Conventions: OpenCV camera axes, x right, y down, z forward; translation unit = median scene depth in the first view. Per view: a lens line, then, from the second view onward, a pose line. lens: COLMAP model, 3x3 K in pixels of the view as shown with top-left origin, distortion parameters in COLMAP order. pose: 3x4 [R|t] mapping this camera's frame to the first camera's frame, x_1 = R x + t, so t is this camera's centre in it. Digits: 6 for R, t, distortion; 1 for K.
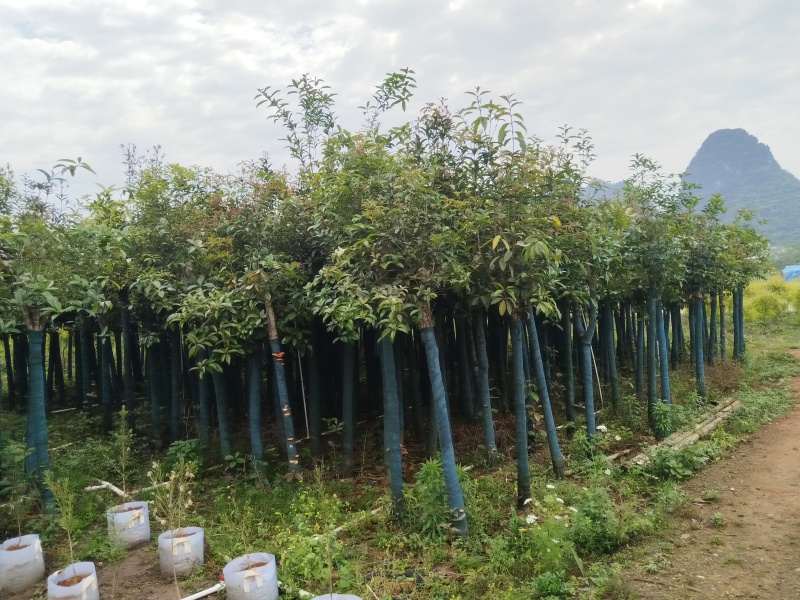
lens RADIAL K [[613.9, 0, 400.0], [0, 613.9, 300.0], [0, 0, 1]] dist [-0.005727, -0.000447]
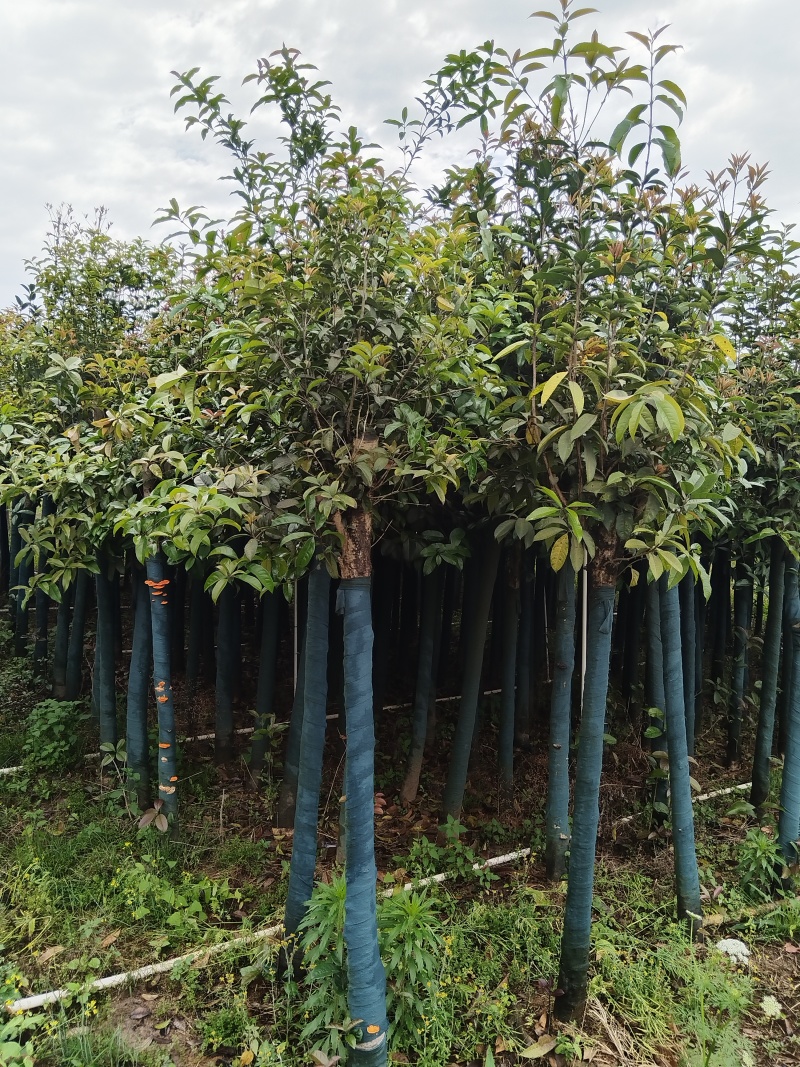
lens RADIAL K [[818.7, 0, 400.0], [0, 818.7, 533.5], [0, 0, 1]] dist [-0.005727, -0.000447]
pose [[0.963505, 0.123009, -0.237755, 0.156379], [-0.113622, 0.992118, 0.052847, -0.013647], [0.242382, -0.023904, 0.969886, 0.361673]]
